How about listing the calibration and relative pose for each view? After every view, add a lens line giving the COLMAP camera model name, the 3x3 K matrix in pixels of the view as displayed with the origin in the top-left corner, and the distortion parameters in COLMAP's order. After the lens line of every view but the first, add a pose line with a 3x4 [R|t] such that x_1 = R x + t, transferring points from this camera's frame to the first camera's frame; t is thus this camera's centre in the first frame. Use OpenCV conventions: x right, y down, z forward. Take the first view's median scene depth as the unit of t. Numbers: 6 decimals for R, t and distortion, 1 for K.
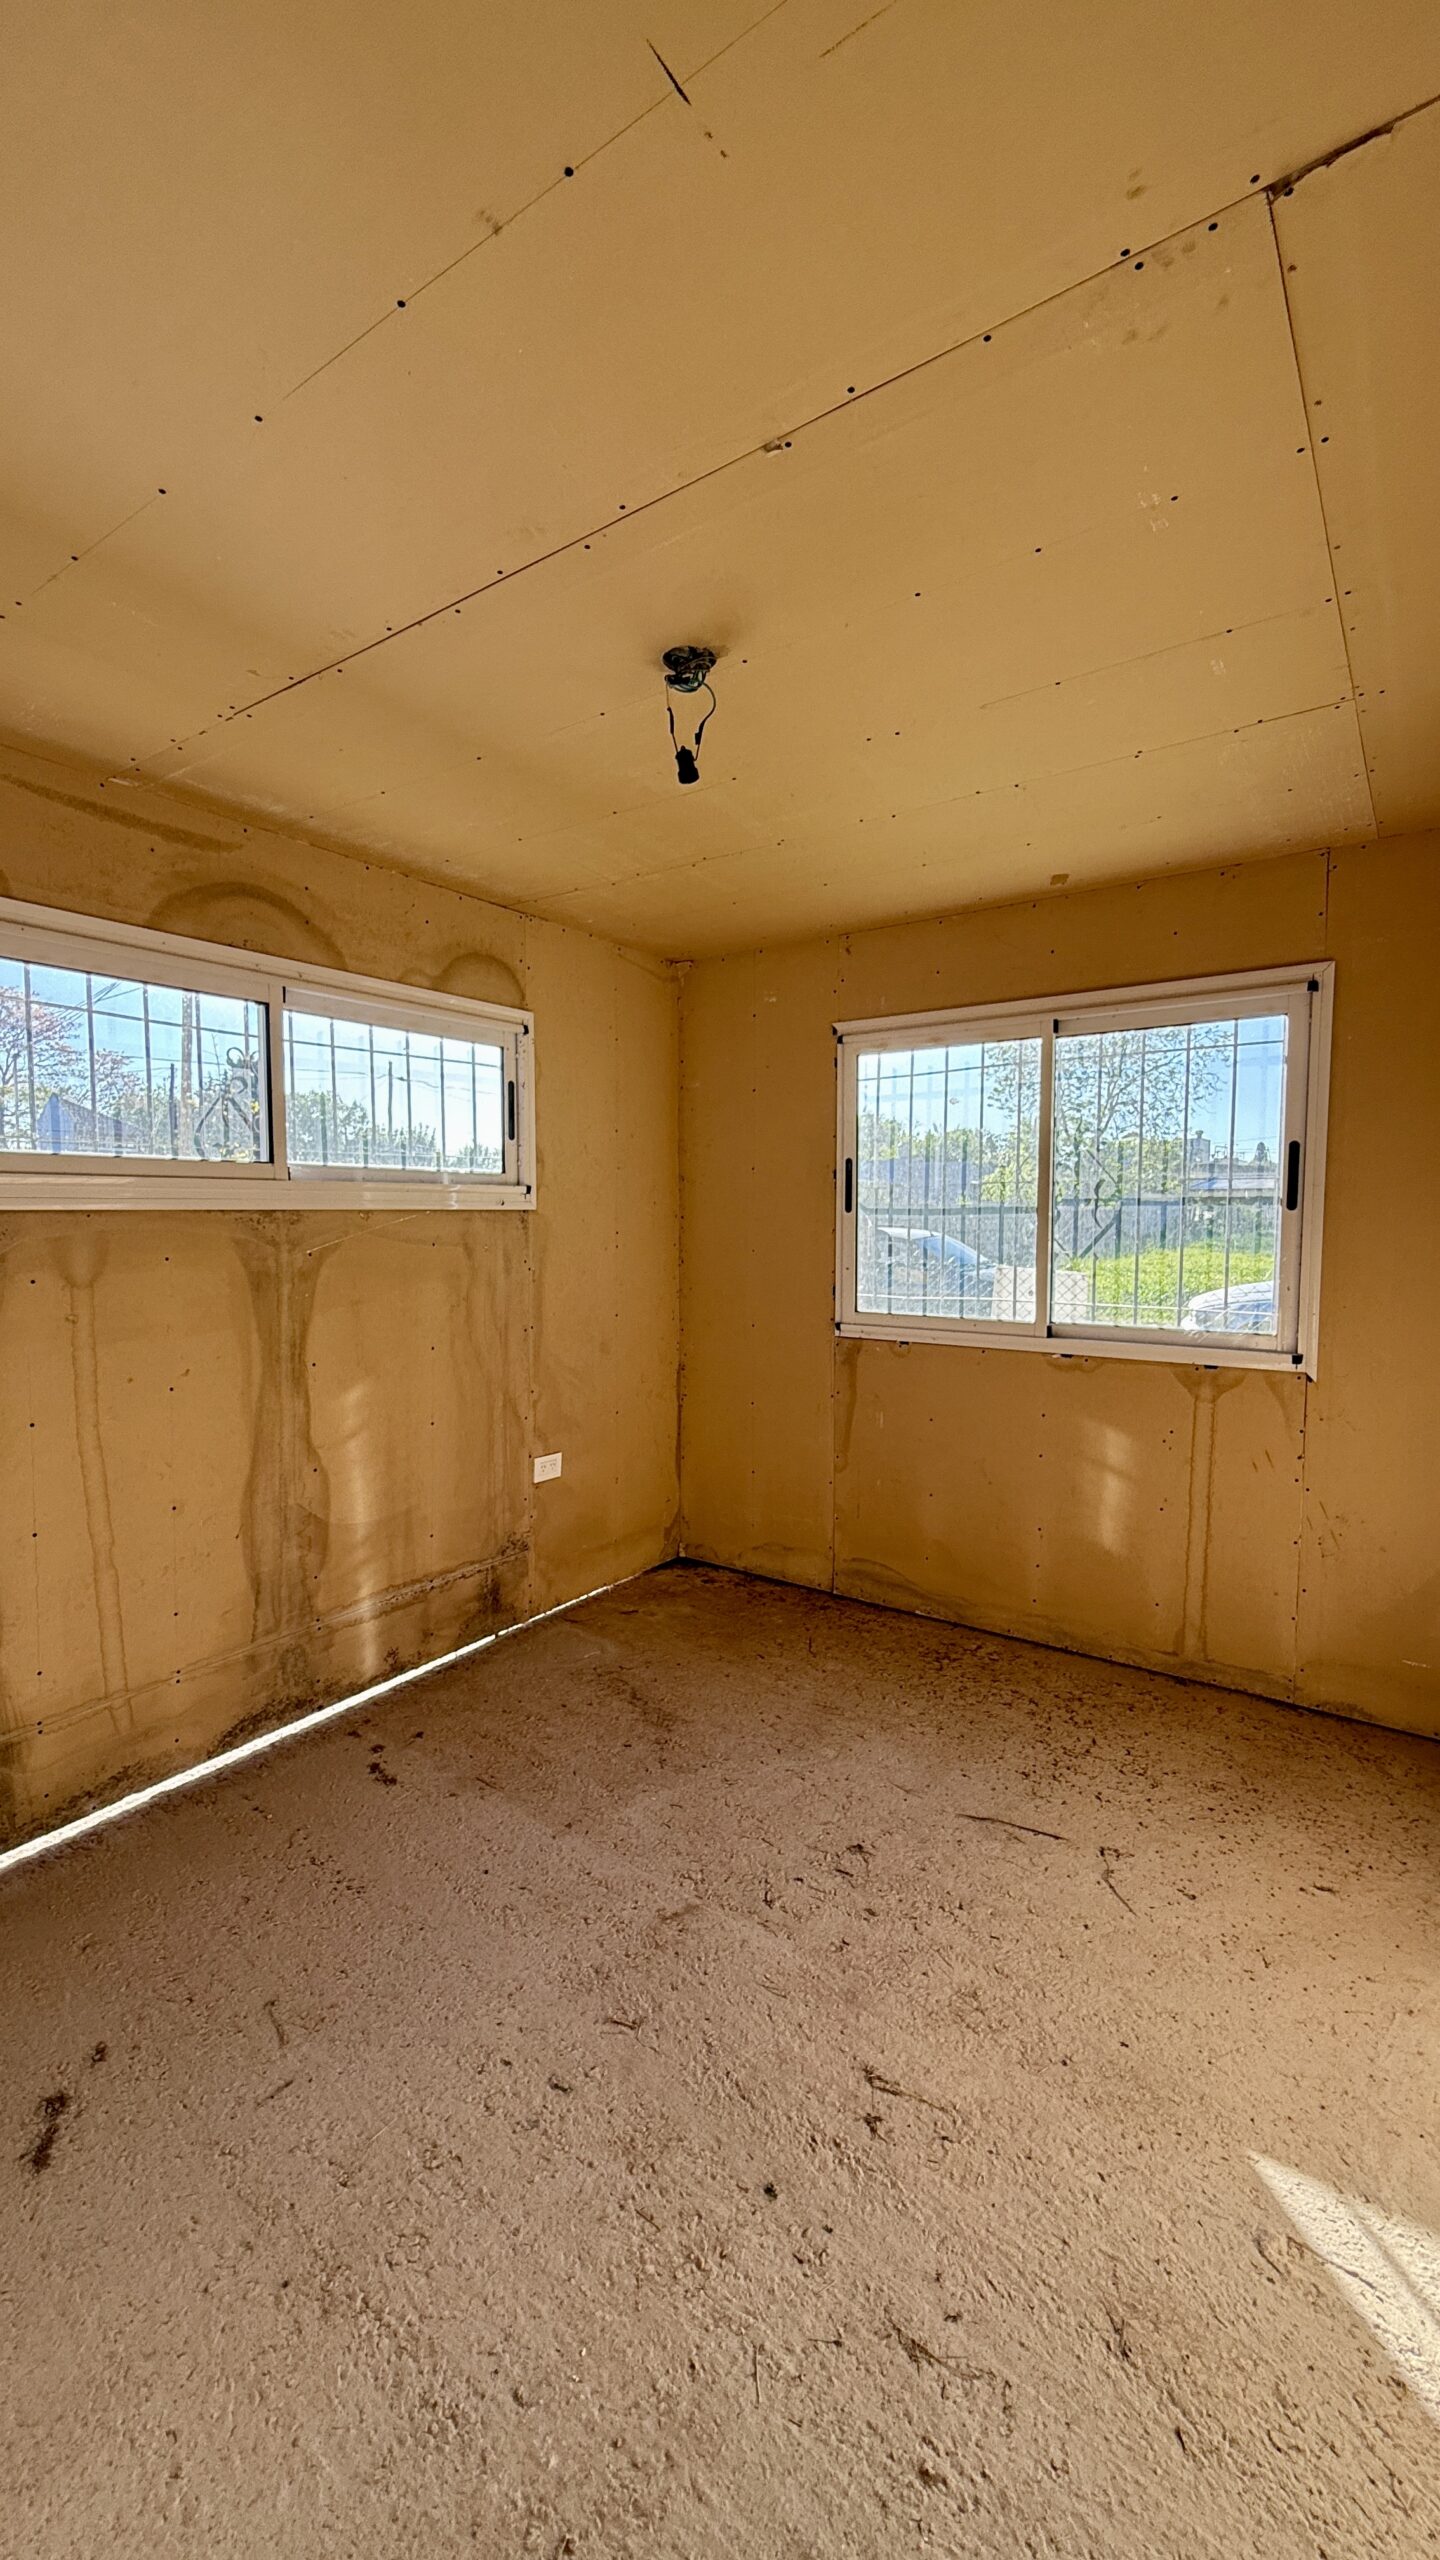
lens RADIAL K [[1018.0, 0, 715.1], [0, 1018.0, 1291.8], [0, 0, 1]] dist [0.001948, -0.000325]
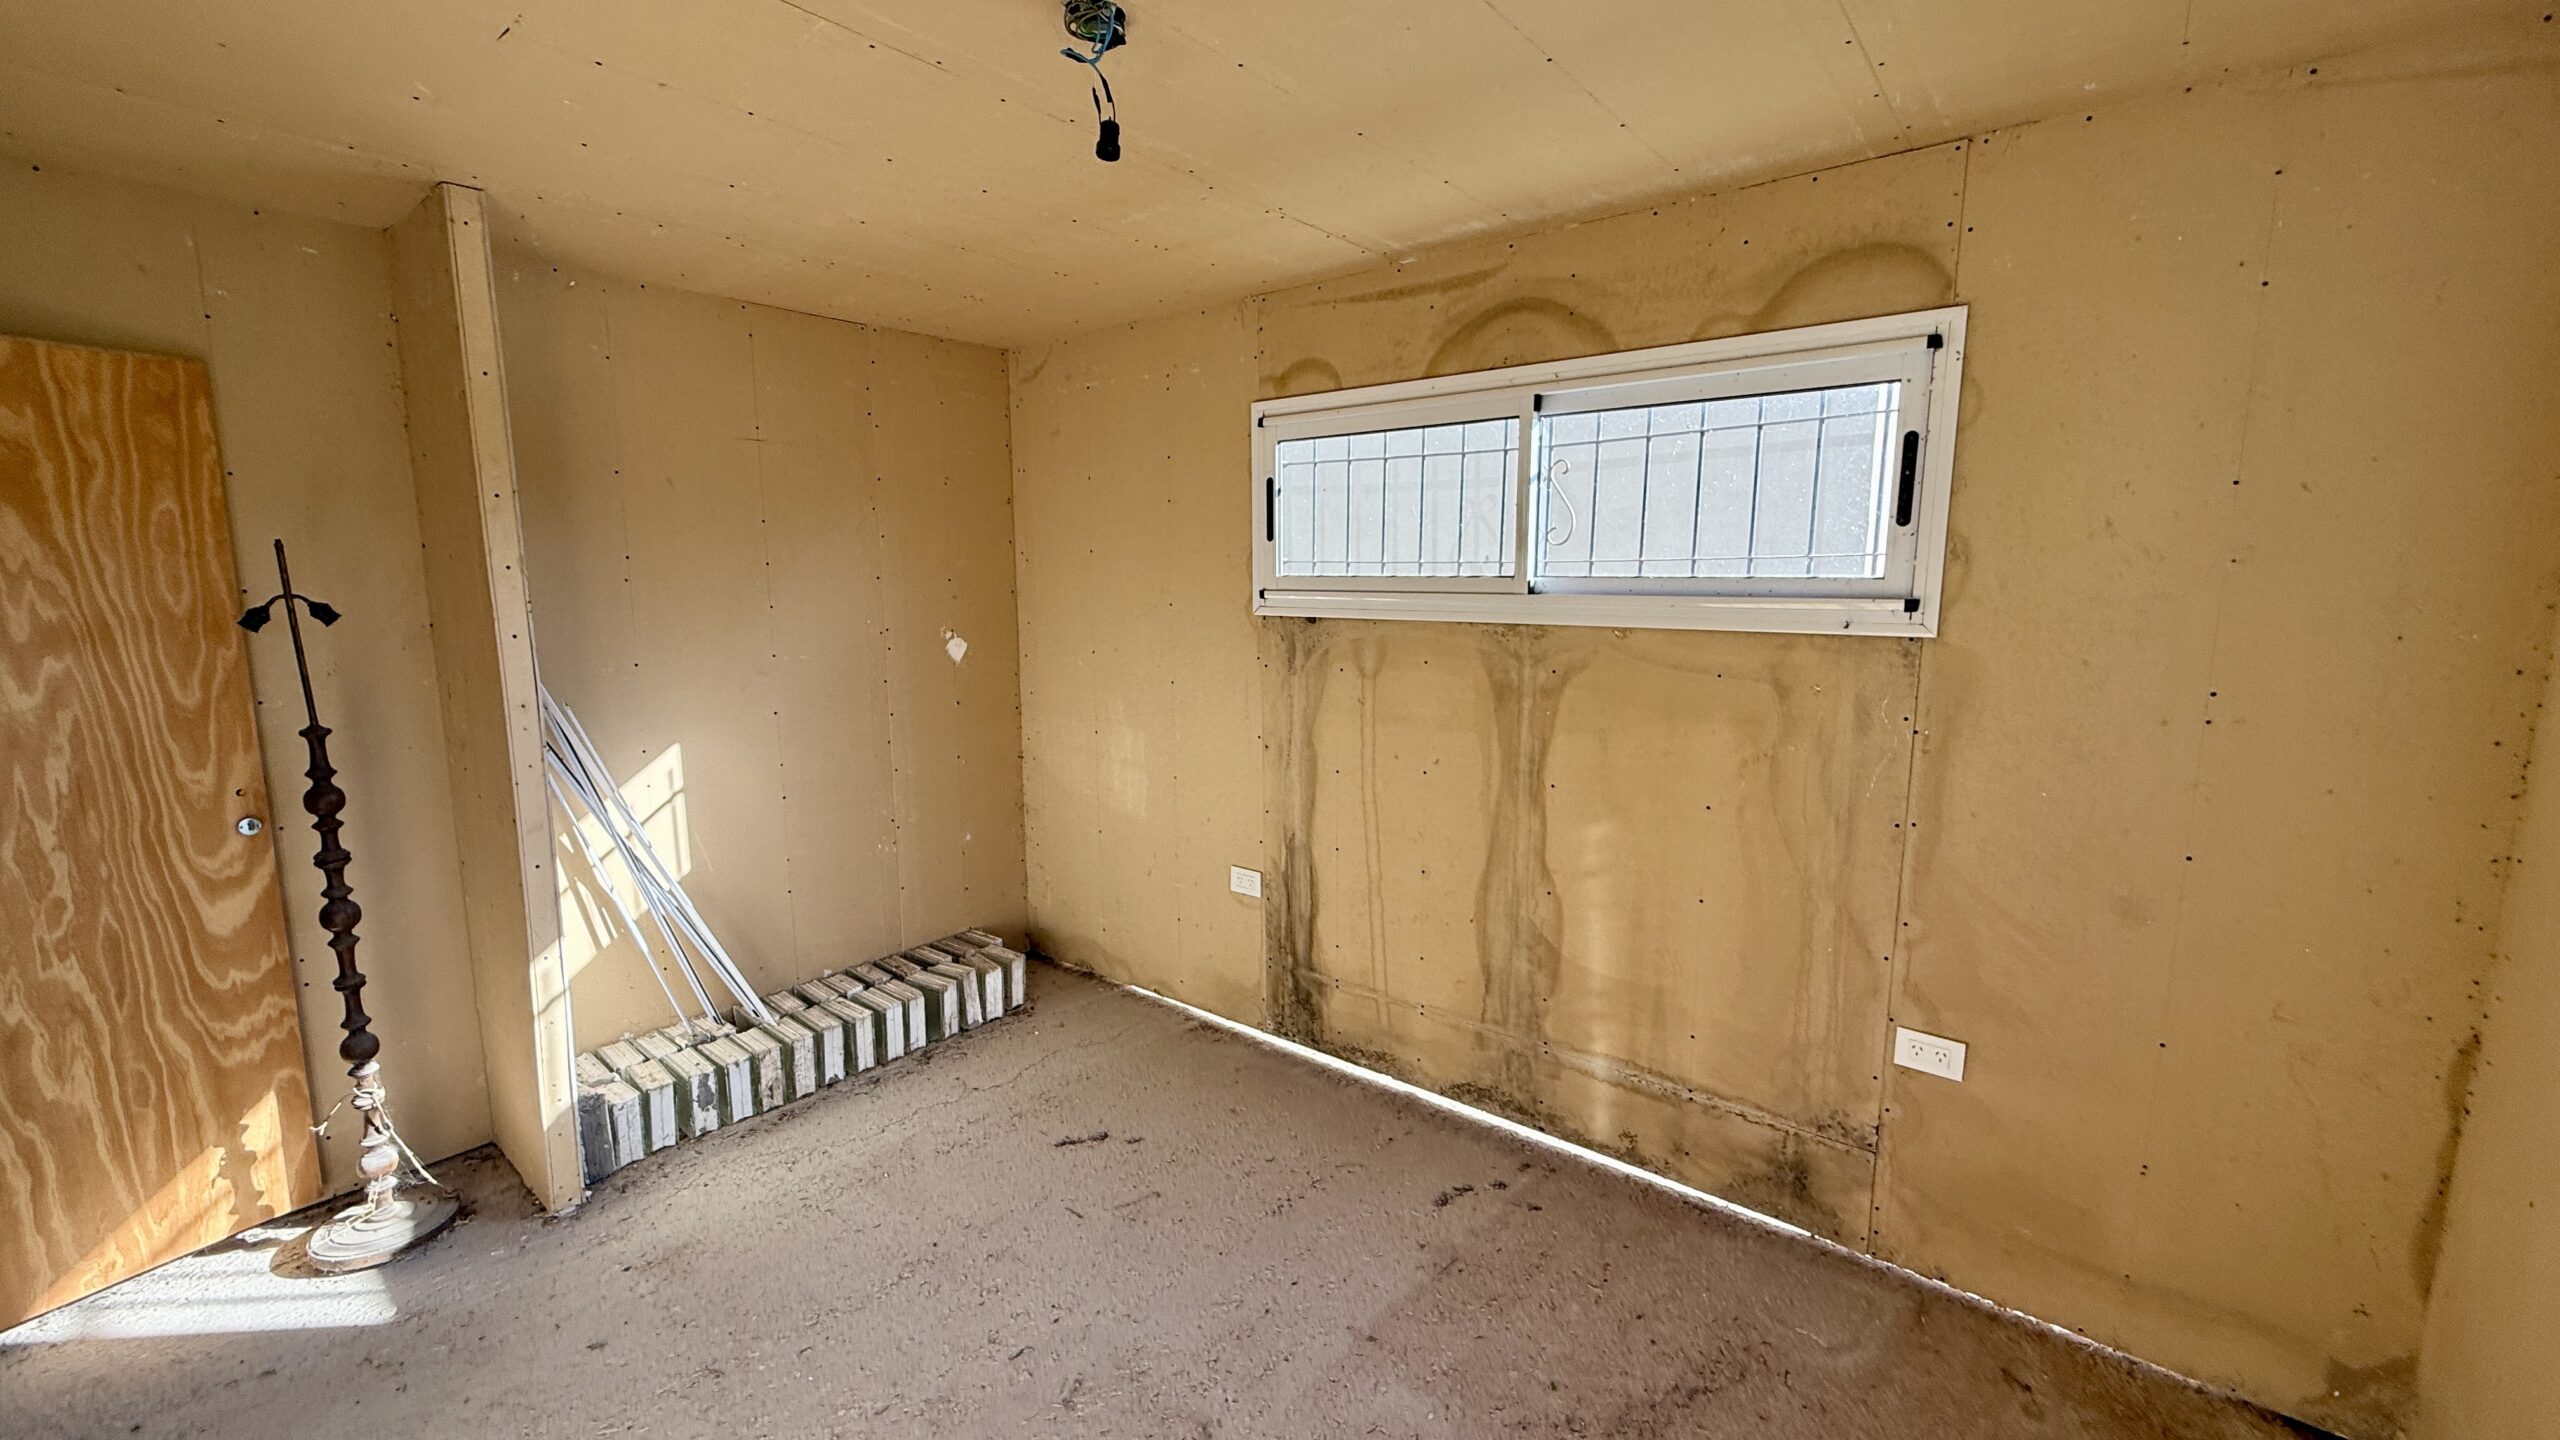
lens RADIAL K [[1018.0, 0, 1273.6], [0, 1018.0, 724.2], [0, 0, 1]] dist [0.001948, -0.000325]
pose [[-0.063067, 0.148057, -0.986966, 0.544273], [-0.080049, 0.984998, 0.152877, -0.108332], [0.994794, 0.088647, -0.050269, 0.756569]]
